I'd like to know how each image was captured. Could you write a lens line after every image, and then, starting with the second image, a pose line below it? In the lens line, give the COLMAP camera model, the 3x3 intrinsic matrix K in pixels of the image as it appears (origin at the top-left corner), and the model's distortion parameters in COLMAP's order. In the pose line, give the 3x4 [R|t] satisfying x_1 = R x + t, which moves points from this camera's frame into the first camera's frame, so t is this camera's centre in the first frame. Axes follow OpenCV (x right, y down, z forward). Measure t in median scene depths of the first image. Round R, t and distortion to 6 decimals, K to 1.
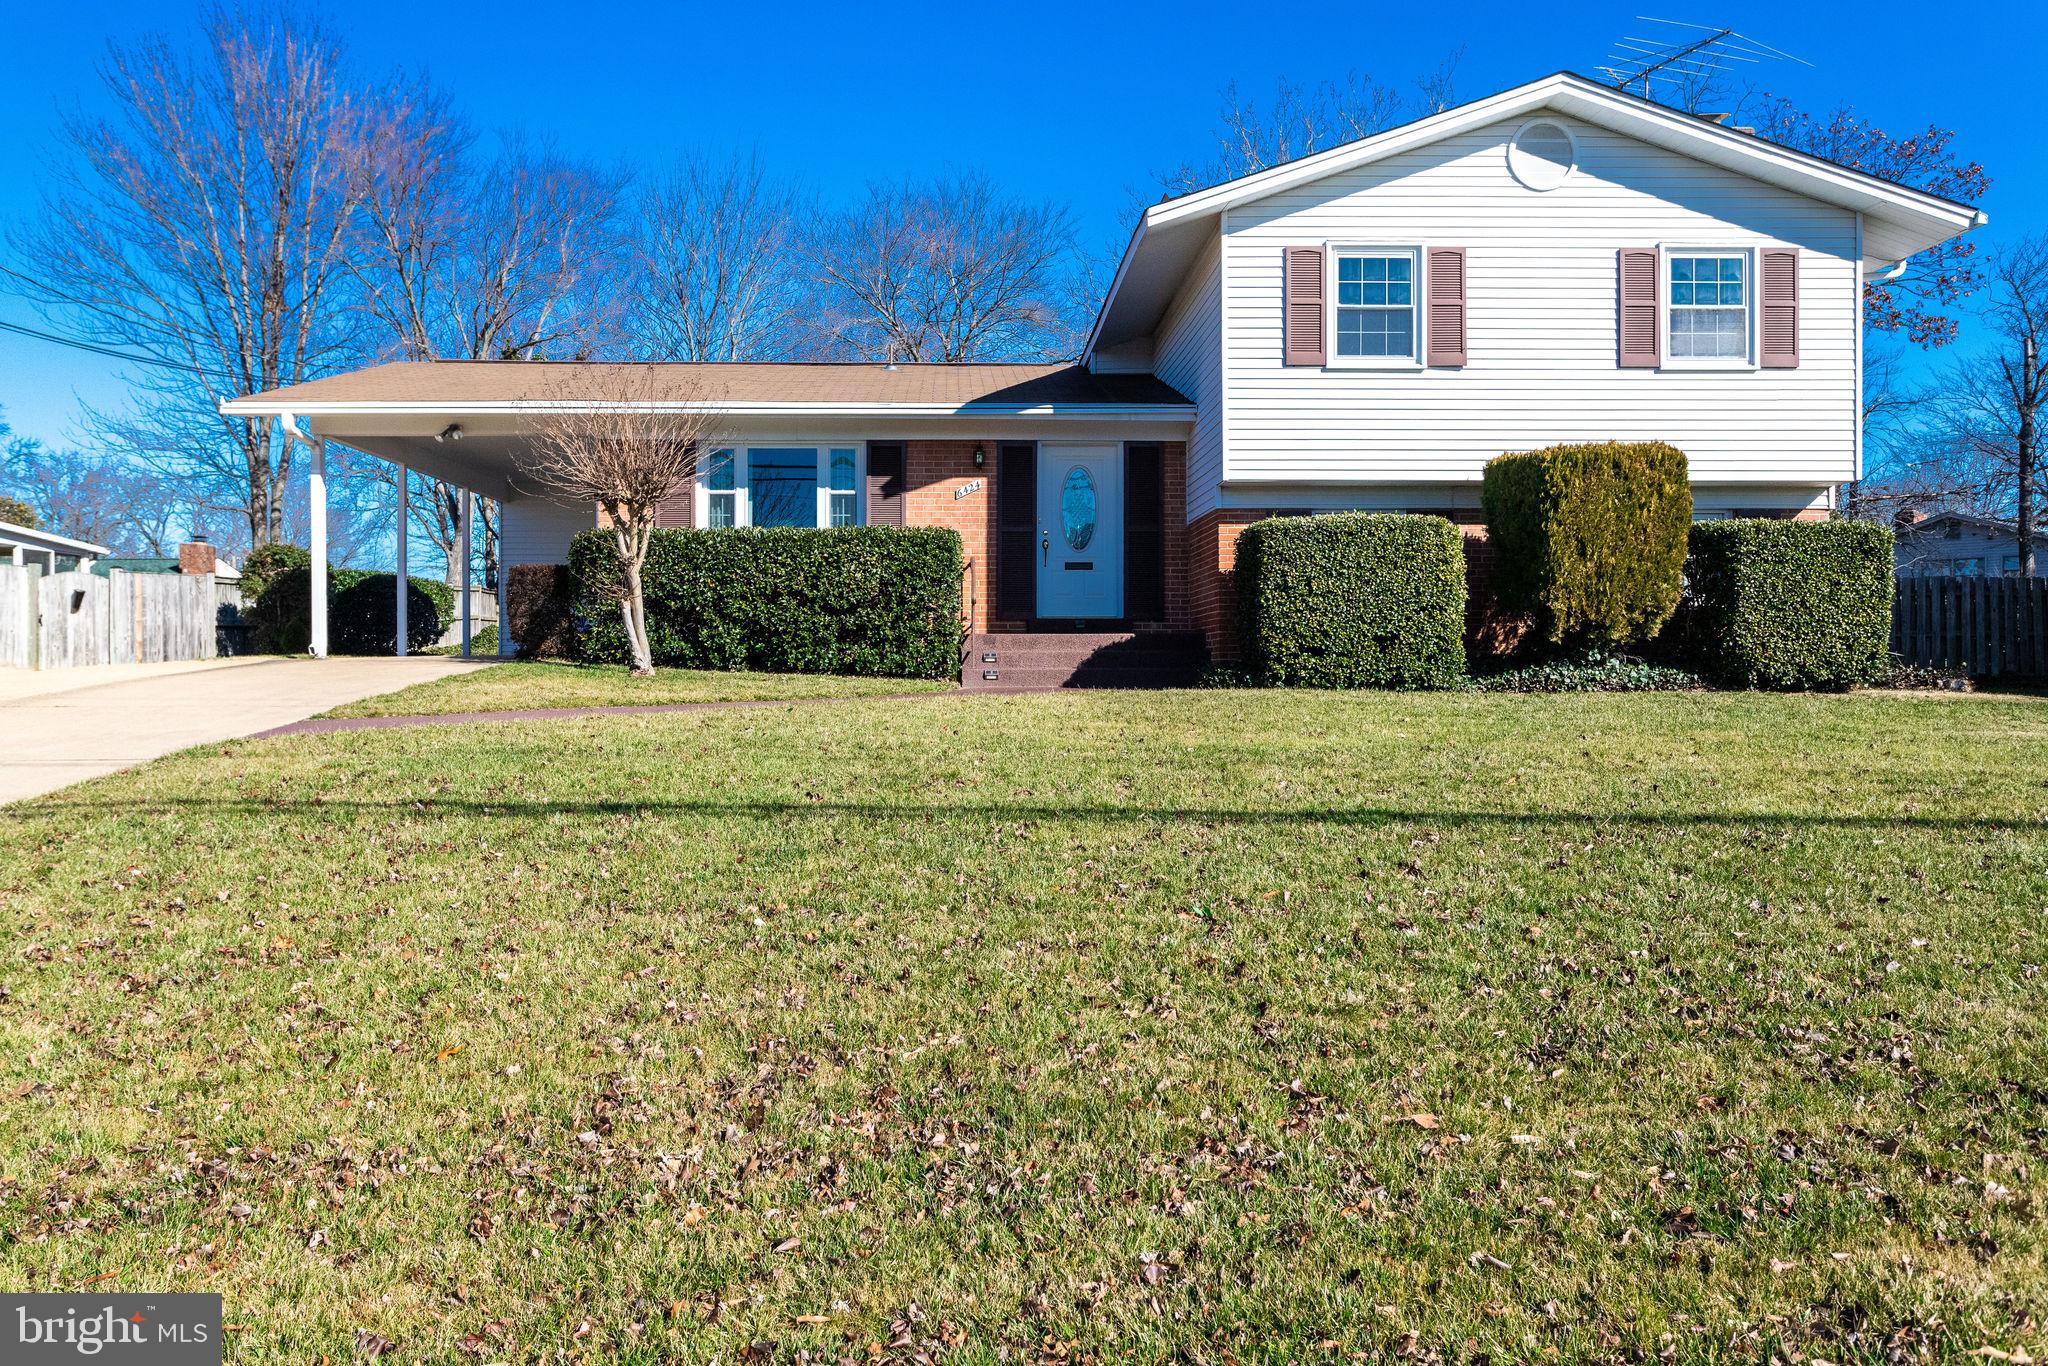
lens RADIAL K [[1462.8, 0, 1024.0], [0, 1462.8, 683.0], [0, 0, 1]] dist [0.002598, 0.049892]
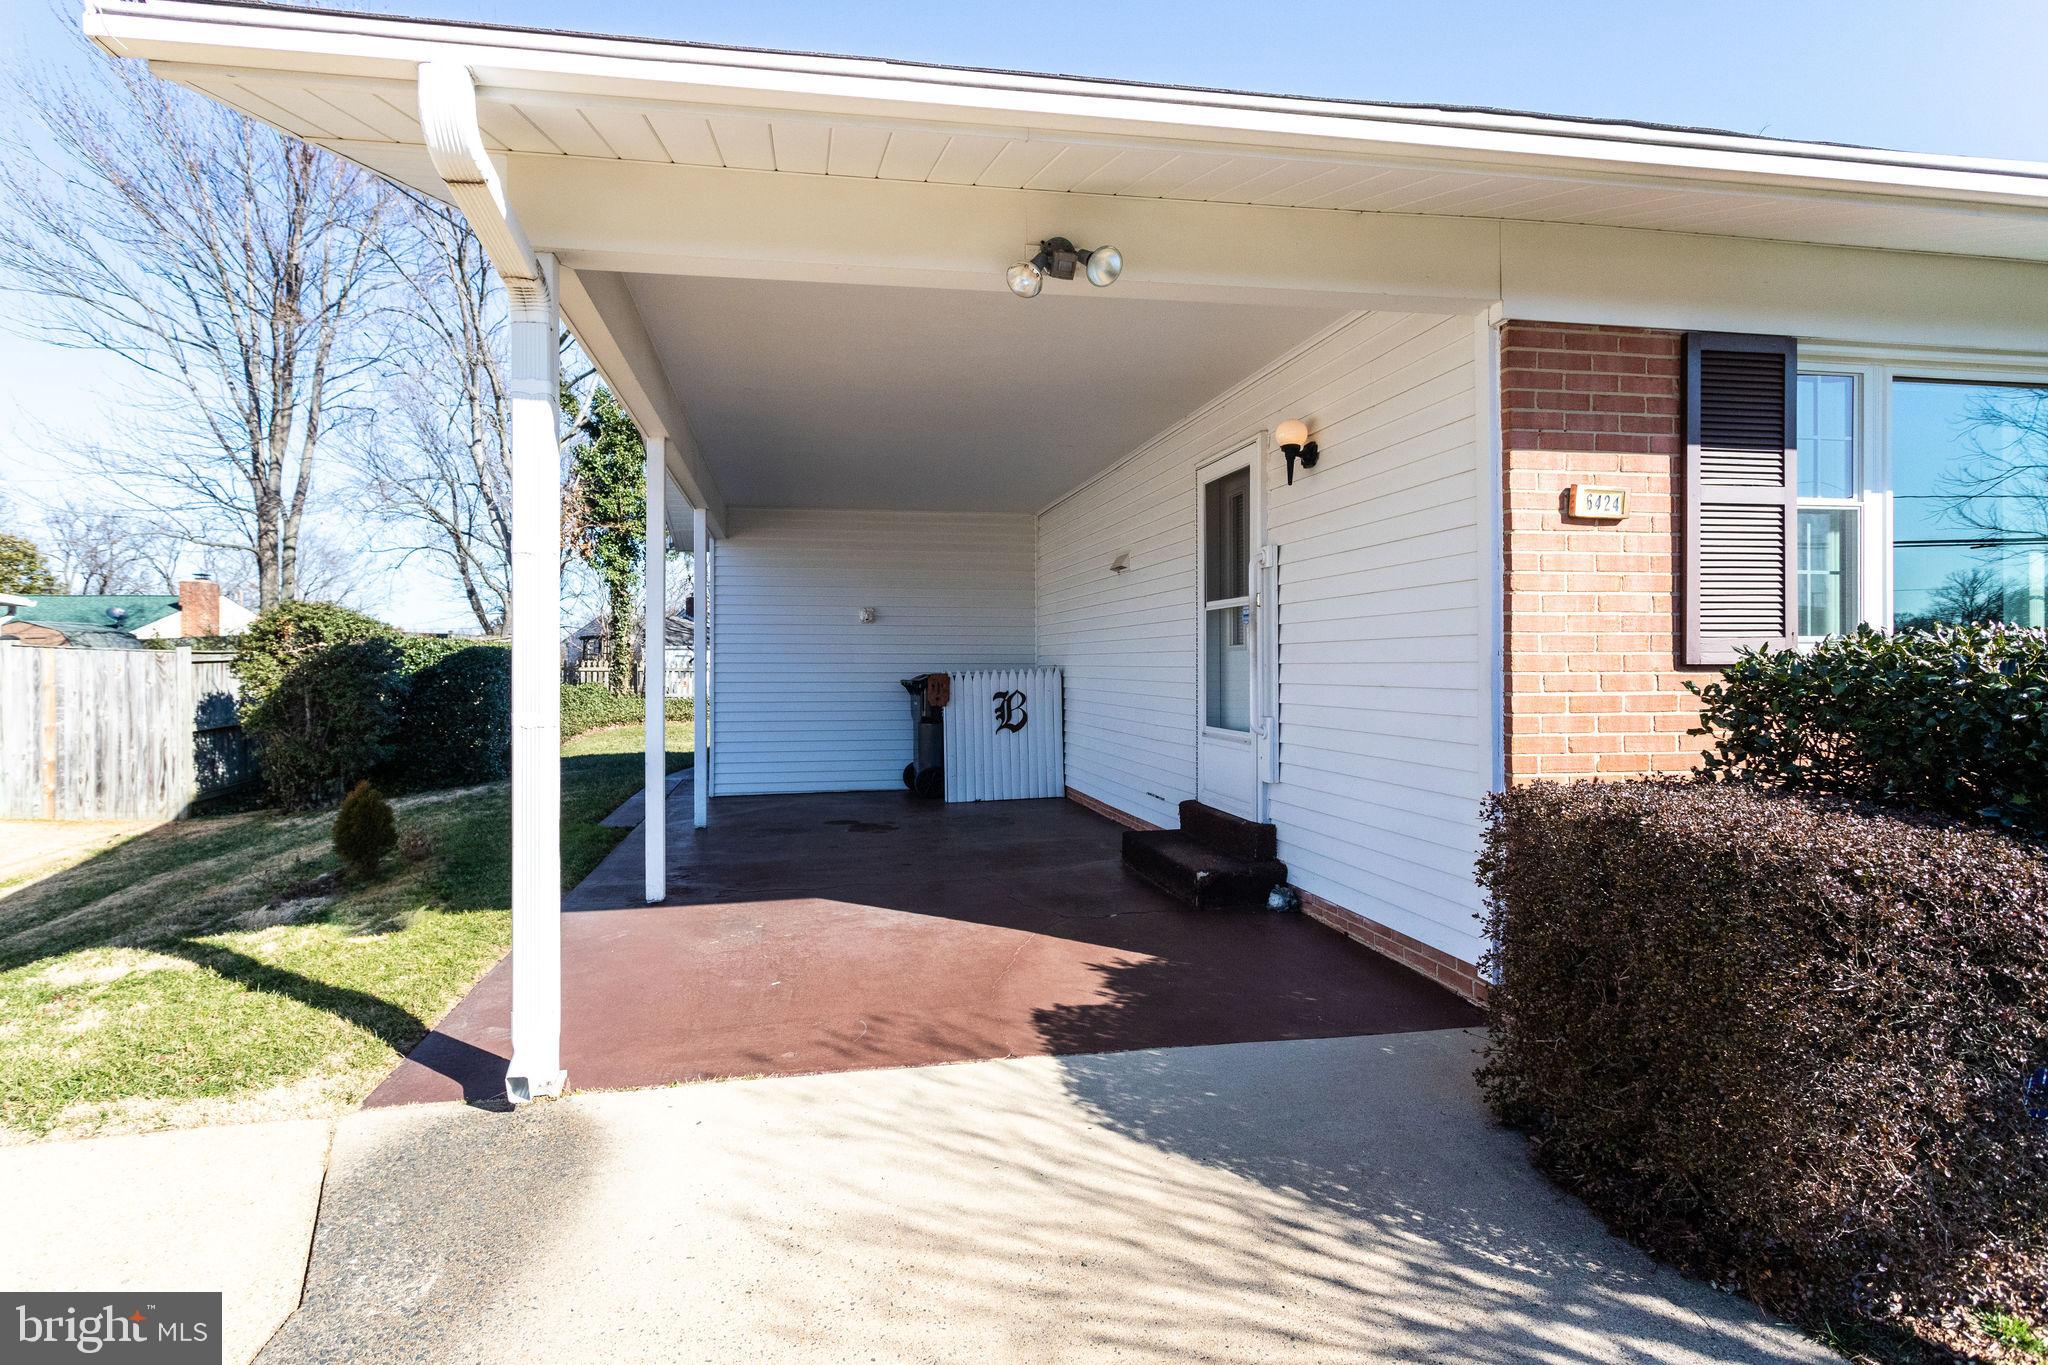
lens RADIAL K [[964.4, 0, 1020.1], [0, 964.4, 659.5], [0, 0, 1]] dist [0.001865, 0.000297]
pose [[0.983166, -0.005183, 0.182641, -0.428637], [0.007687, 0.999886, -0.013005, -0.093096], [-0.182553, 0.014191, 0.983094, 0.816635]]
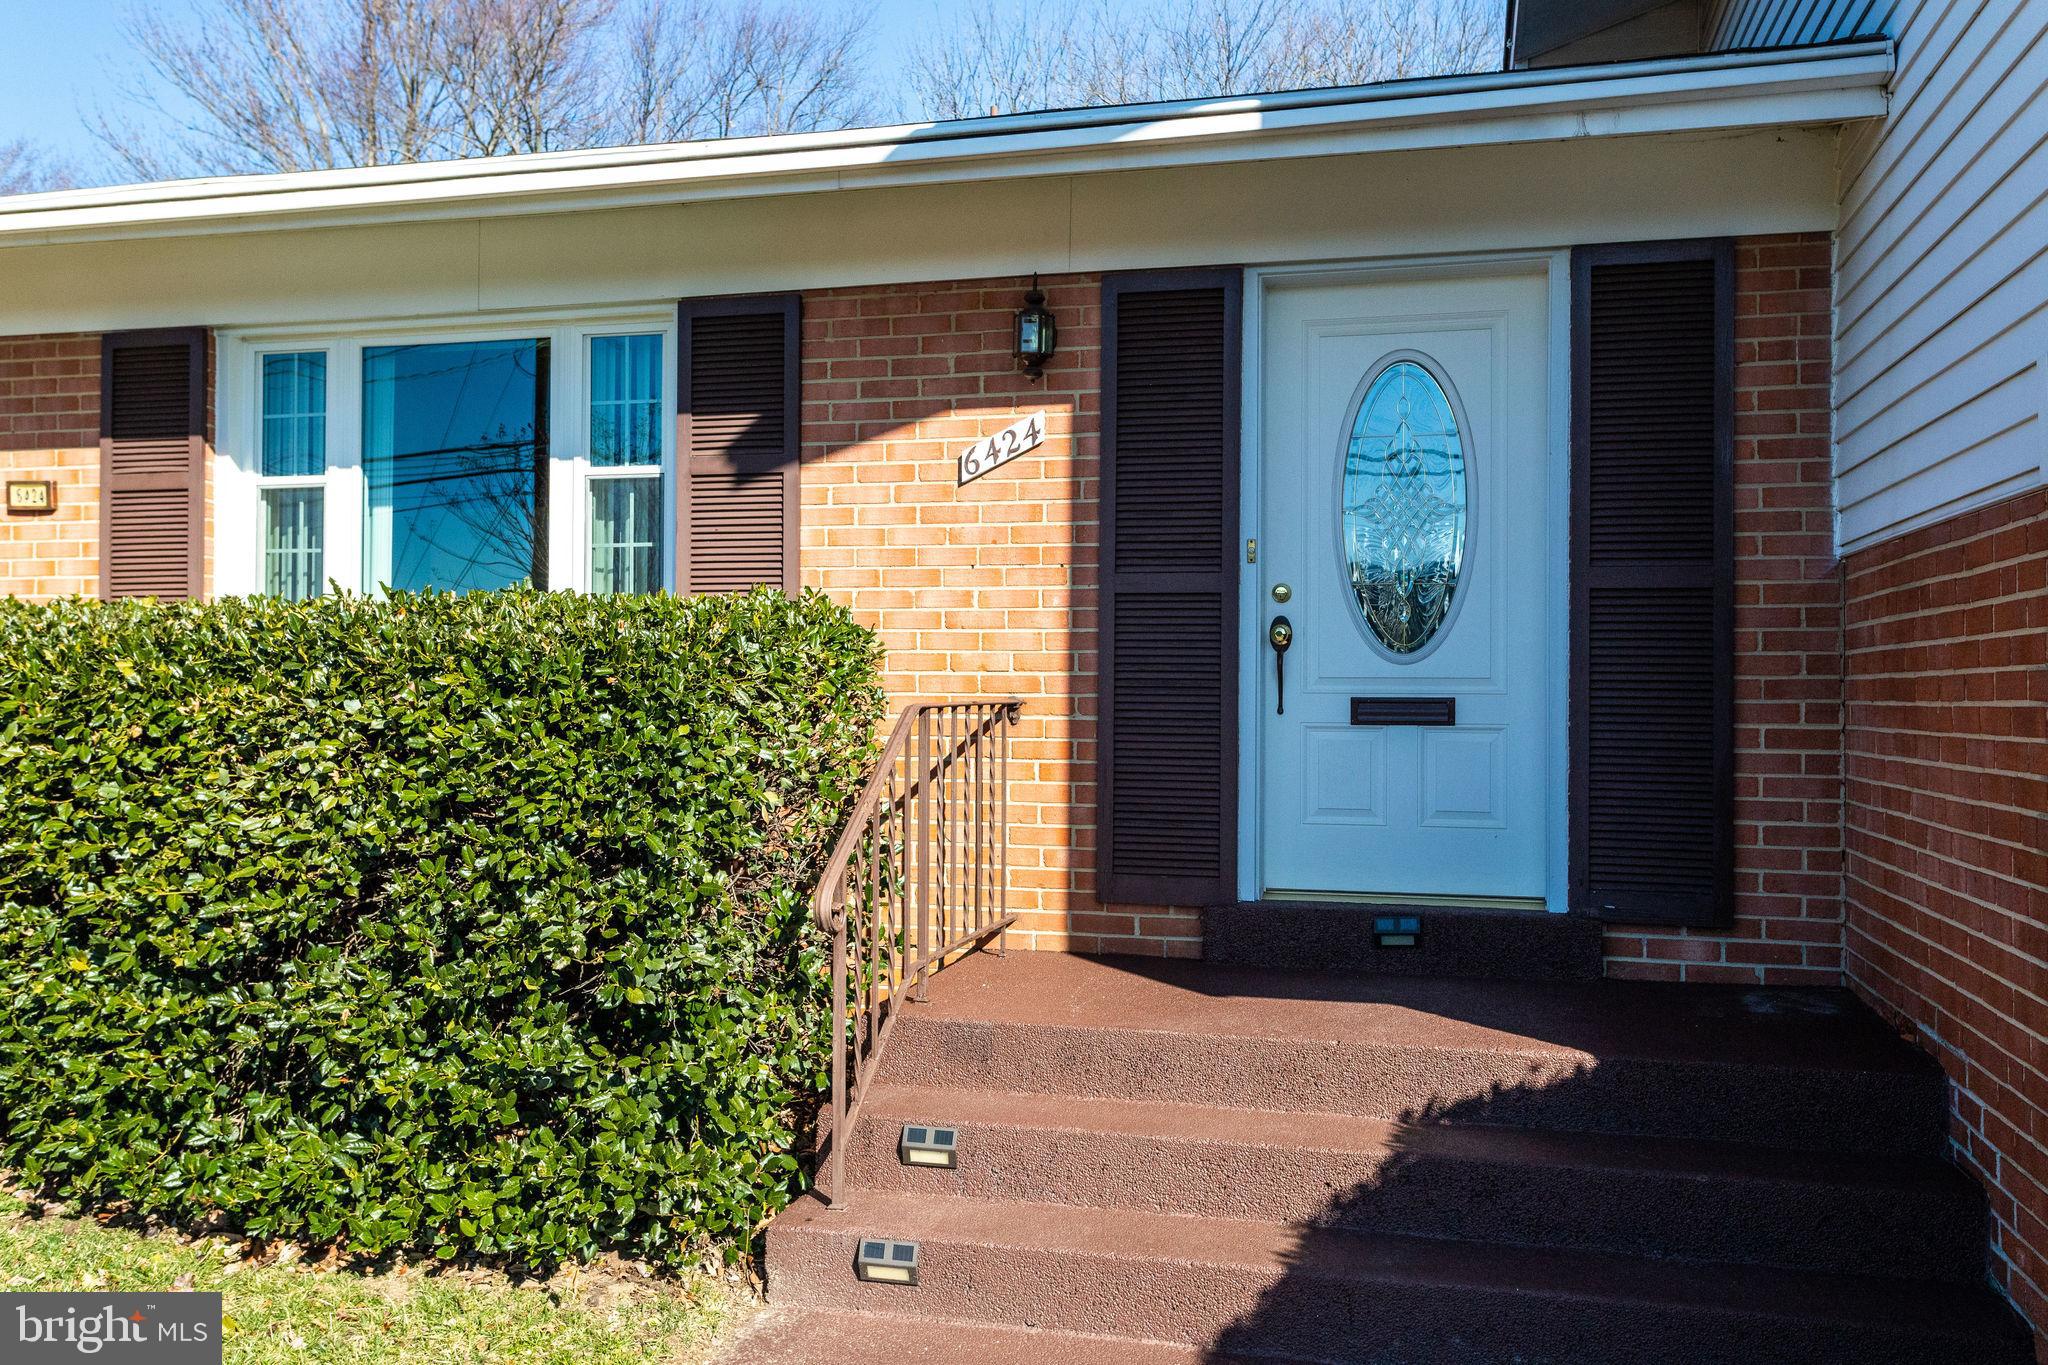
lens RADIAL K [[1700.0, 0, 1024.0], [0, 1700.0, 682.5], [0, 0, 1]] dist [0.037025, 0.003231]
pose [[0.958090, 0.005521, -0.286415, 0.062288], [-0.012003, 0.999710, -0.020882, -0.078789], [0.286216, 0.023445, 0.957878, 0.677233]]
